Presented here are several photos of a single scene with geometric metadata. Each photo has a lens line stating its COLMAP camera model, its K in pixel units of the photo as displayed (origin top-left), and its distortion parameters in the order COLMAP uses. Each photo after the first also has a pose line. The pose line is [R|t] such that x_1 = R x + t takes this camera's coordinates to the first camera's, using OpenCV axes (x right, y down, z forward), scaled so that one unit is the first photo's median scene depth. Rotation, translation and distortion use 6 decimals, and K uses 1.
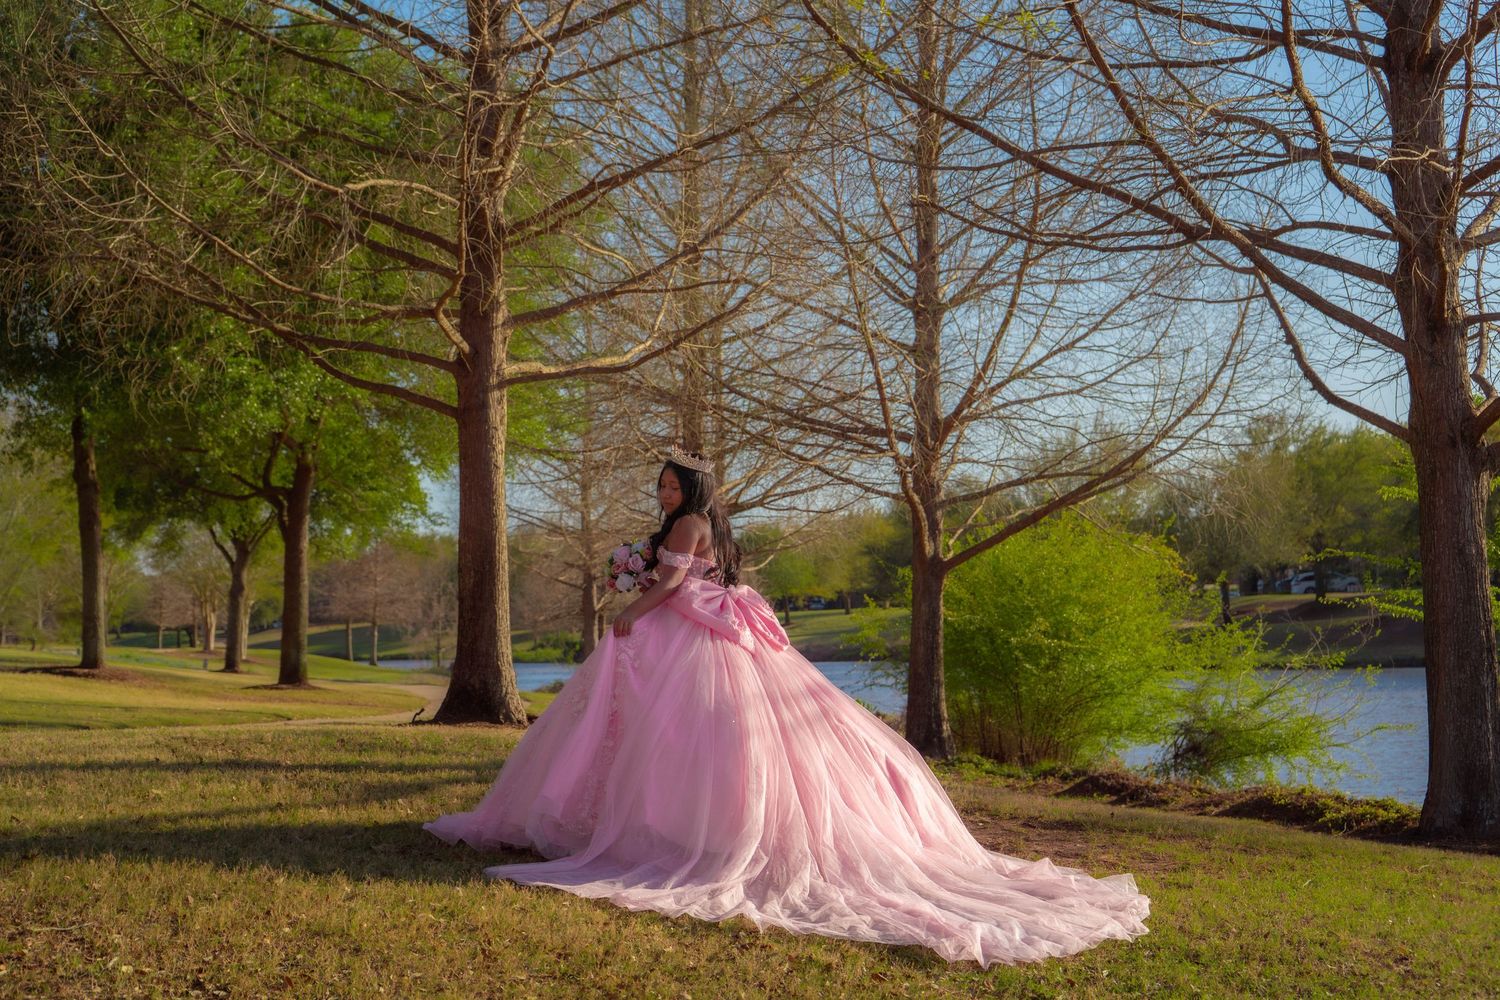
lens RADIAL K [[3146.2, 0, 755.6], [0, 3146.2, 492.3], [0, 0, 1]] dist [0.223768, 0.000000]
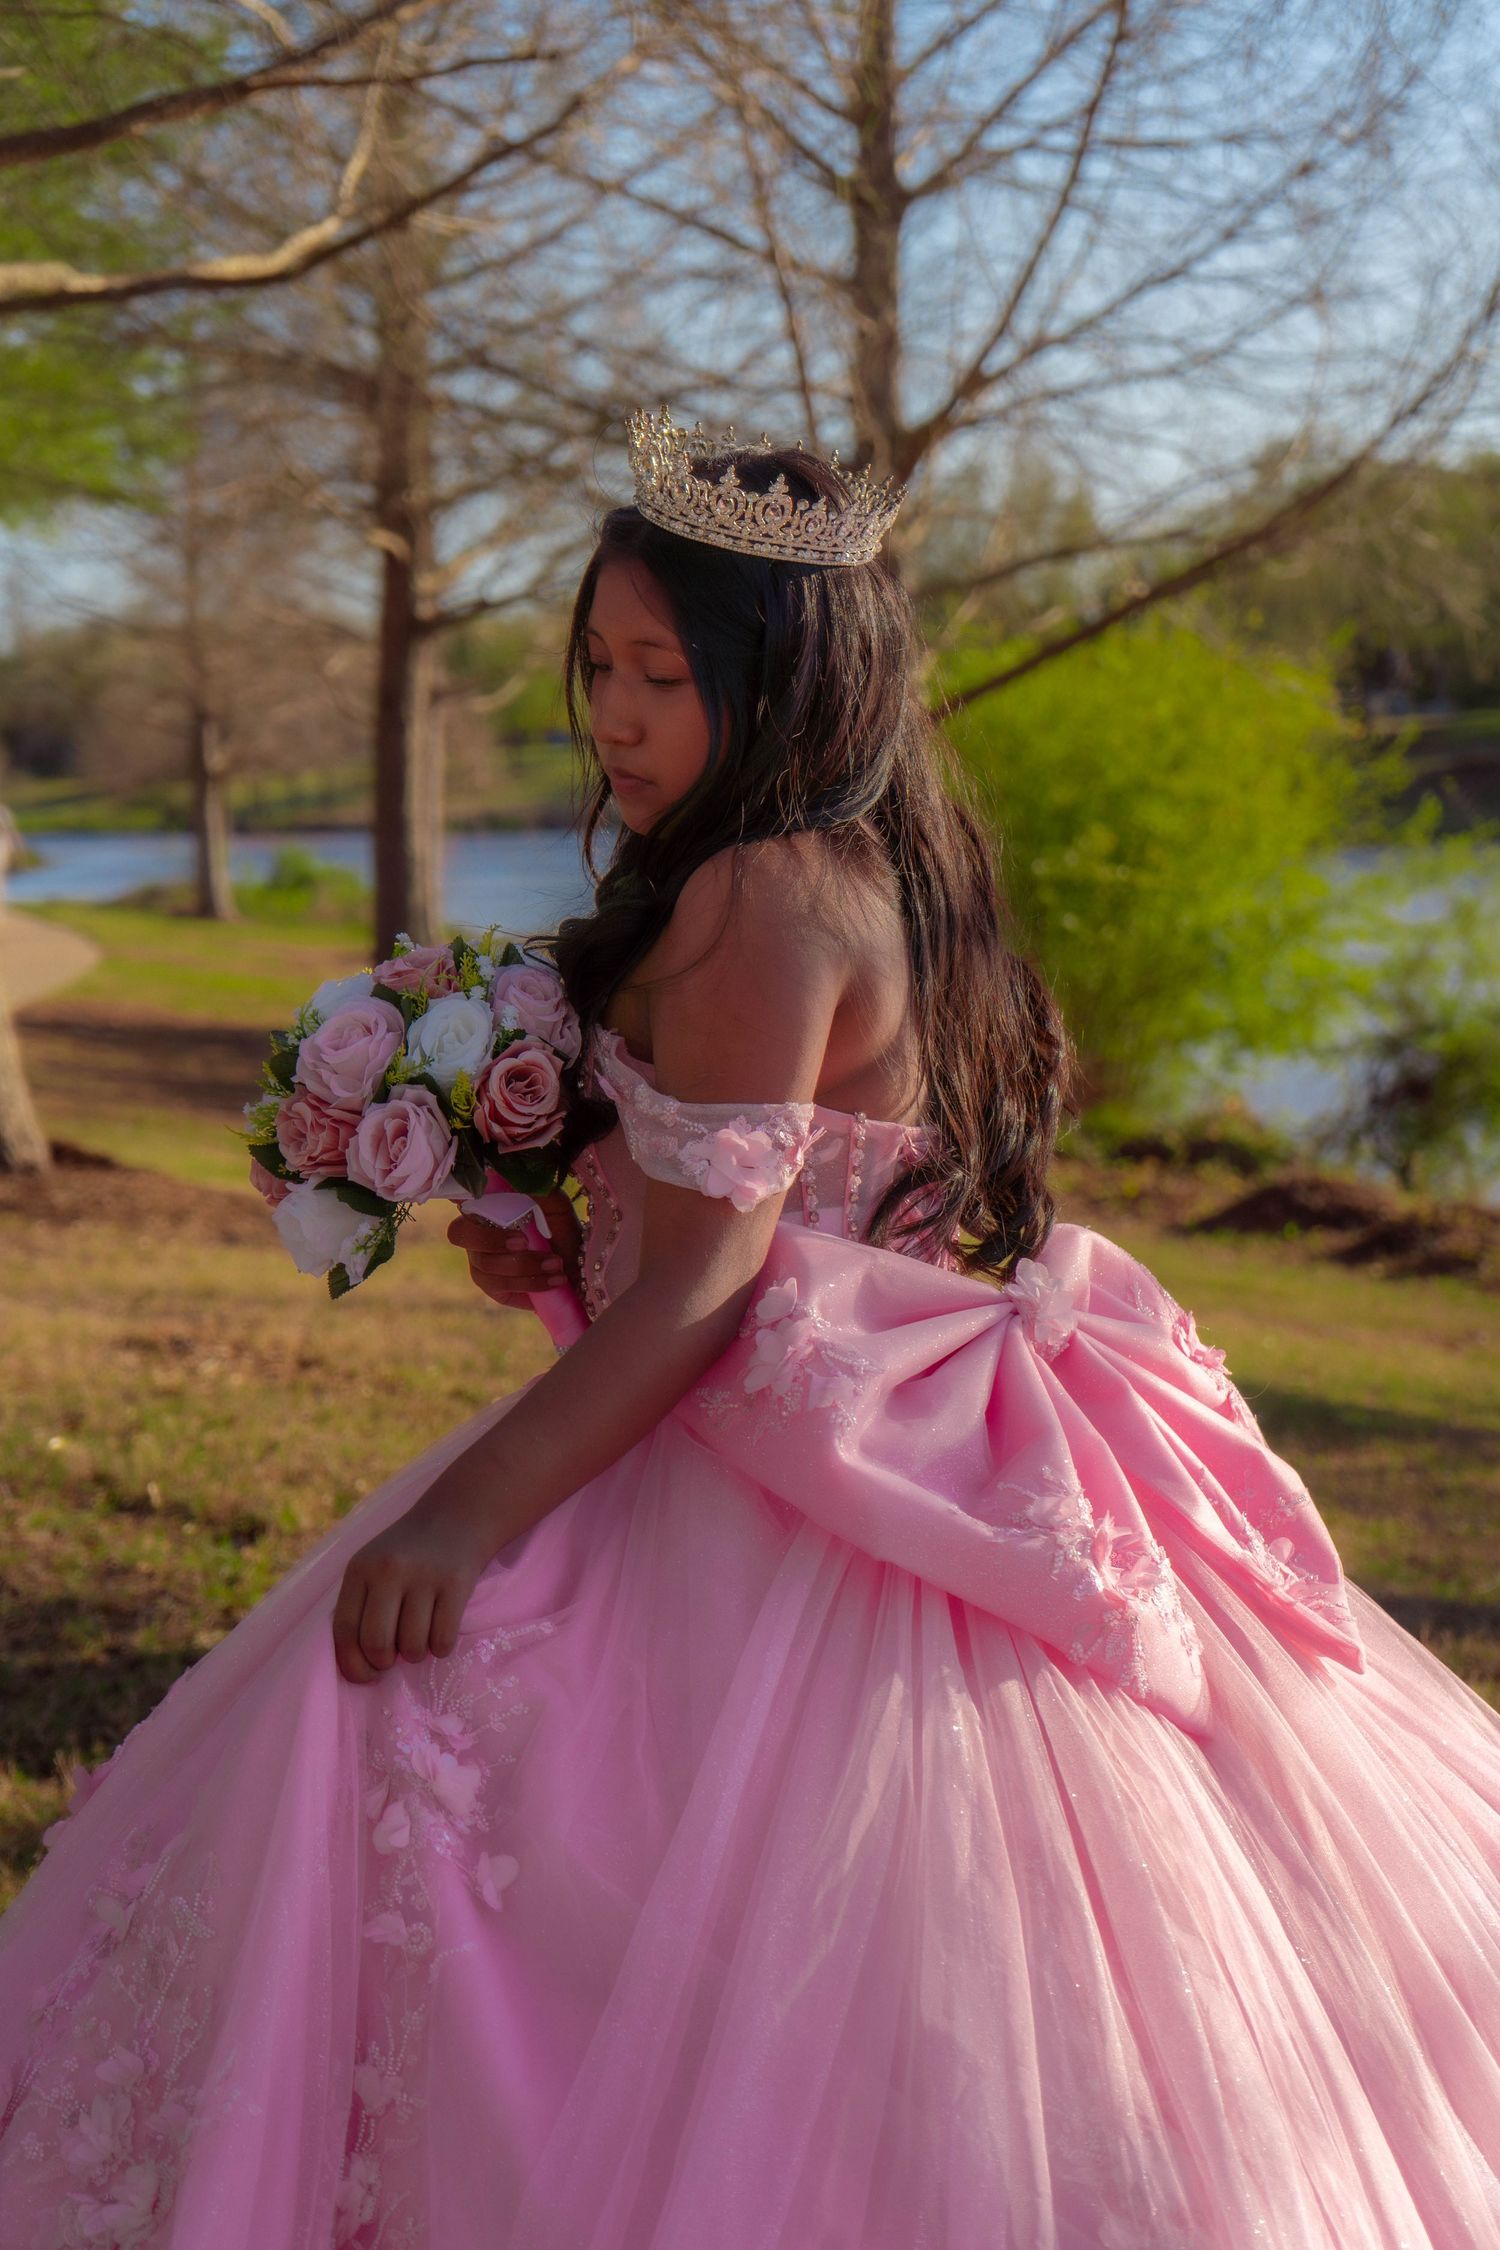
lens RADIAL K [[4719.3, 0, 753.0], [0, 4719.3, 1101.2], [0, 0, 1]] dist [0.223768, 0.000000]
pose [[0.998029, -0.008604, 0.062155, -0.020384], [0.001498, 0.993540, 0.113474, -0.004267], [-0.062730, -0.113158, 0.991595, 0.401318]]
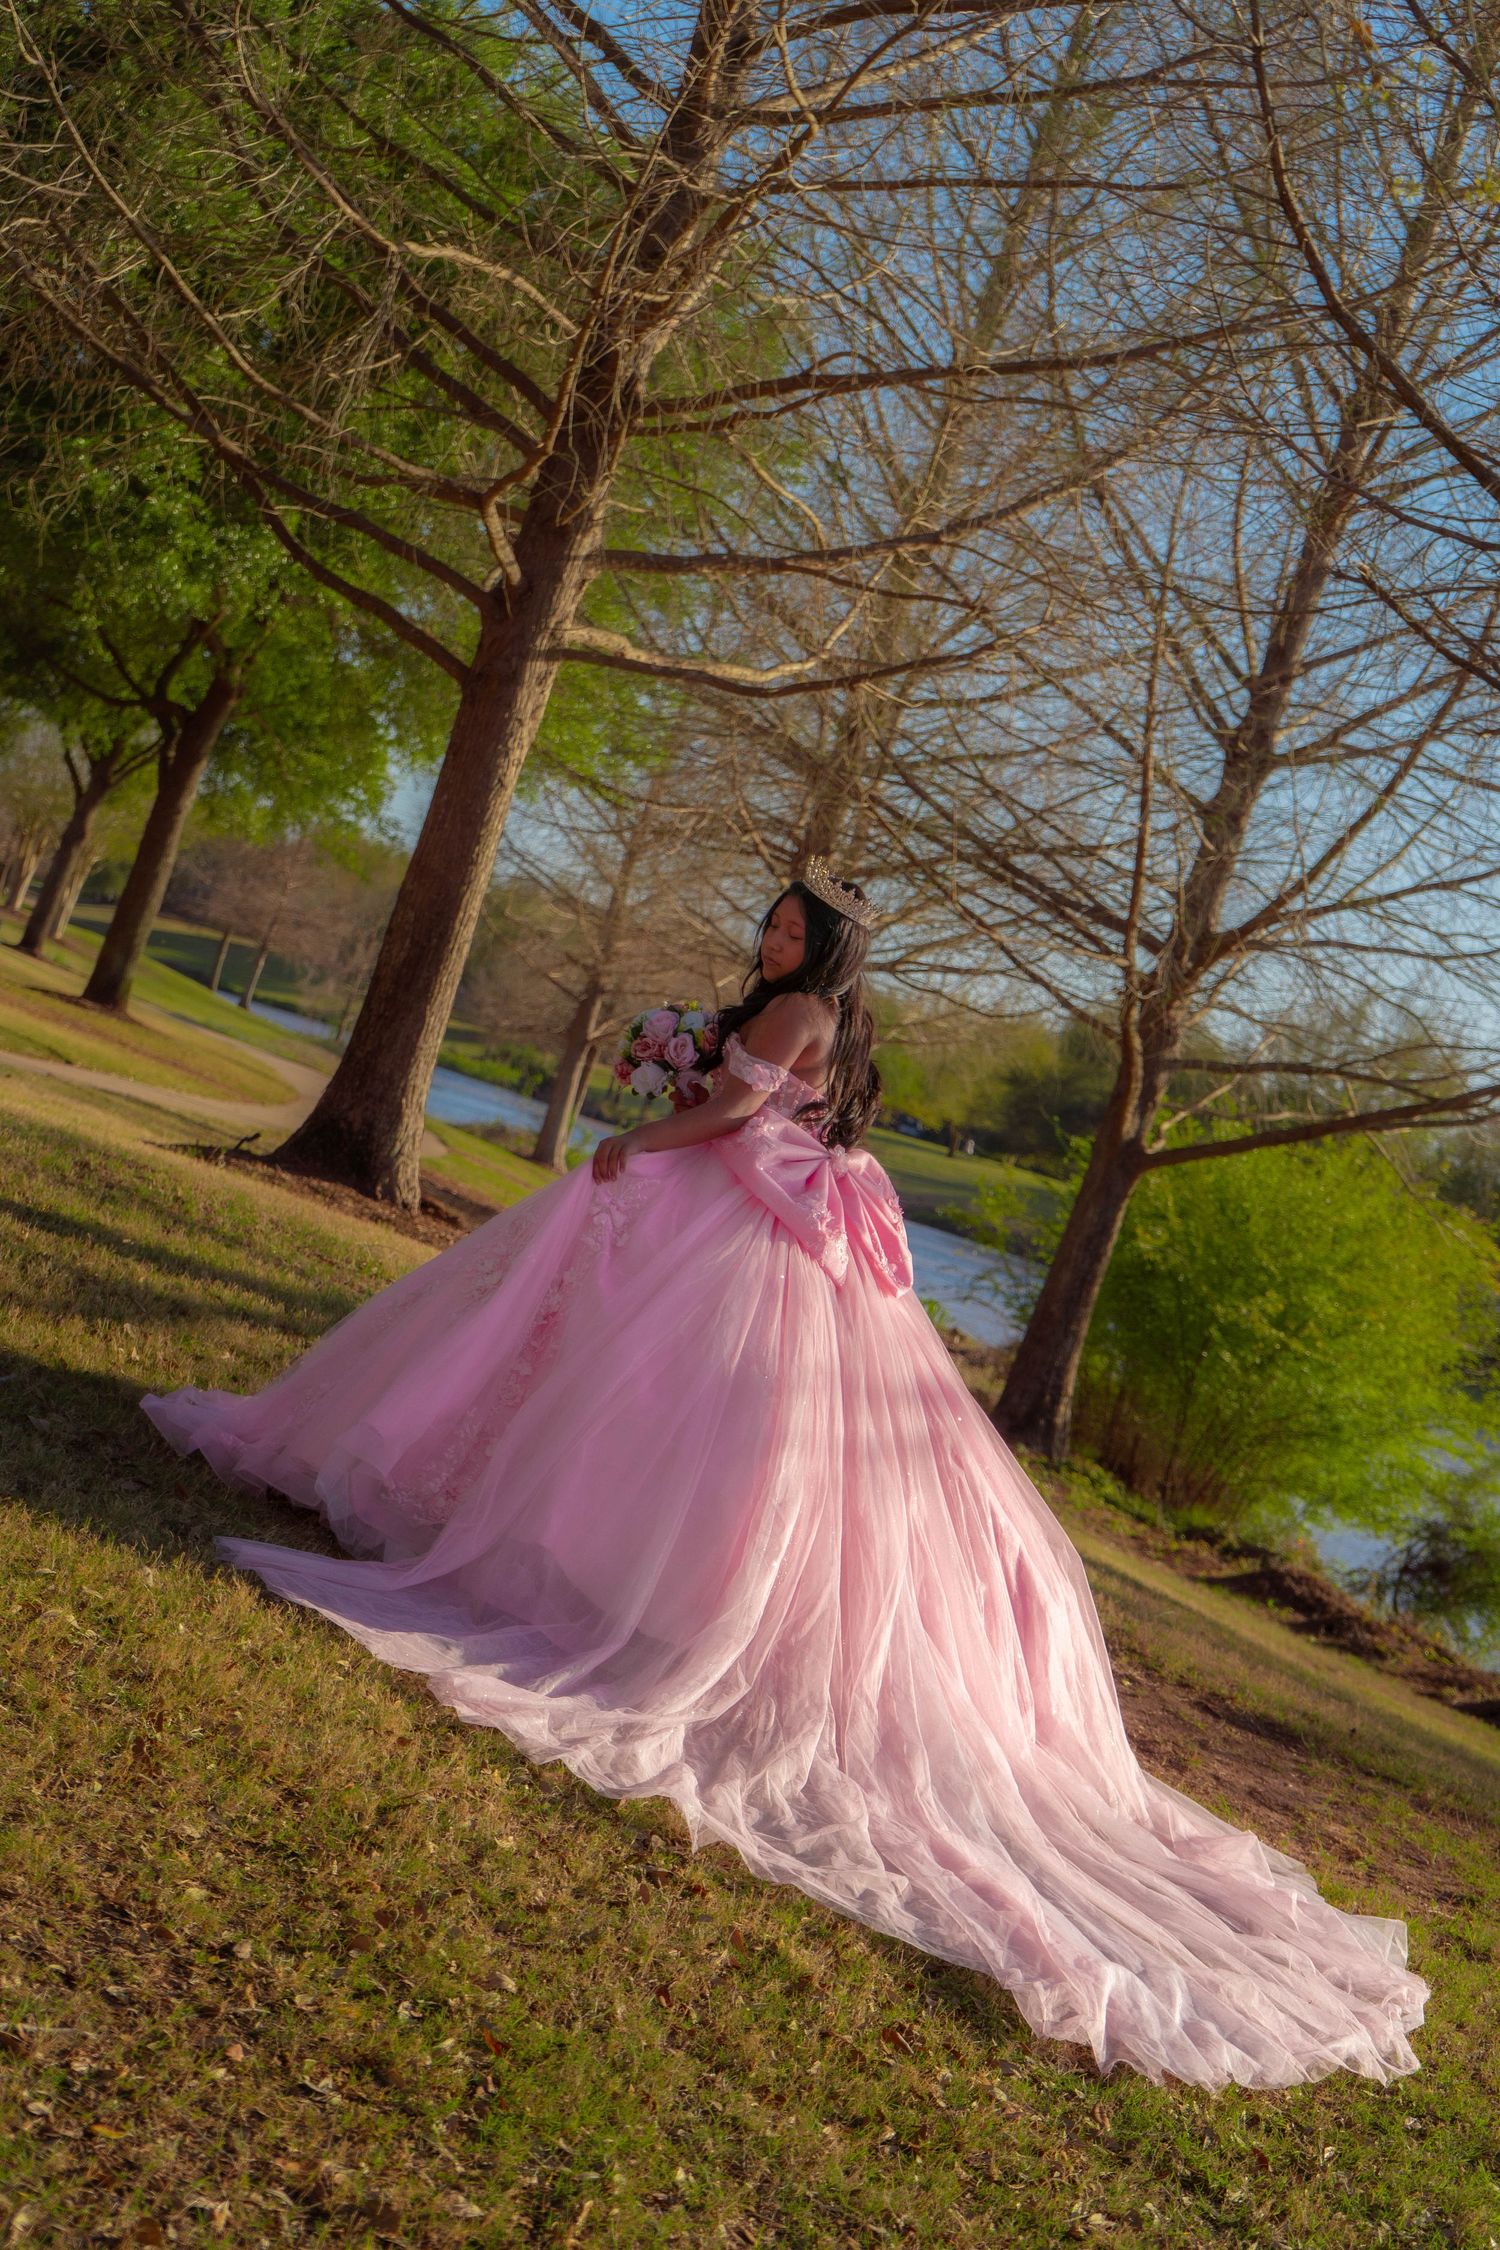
lens RADIAL K [[4719.3, 0, 734.2], [0, 4719.3, 1124.4], [0, 0, 1]] dist [0.223768, 0.000000]
pose [[0.949553, 0.313238, -0.015203, -0.007335], [-0.312246, 0.948831, 0.047133, -0.003031], [0.029189, -0.040008, 0.998773, 0.112971]]
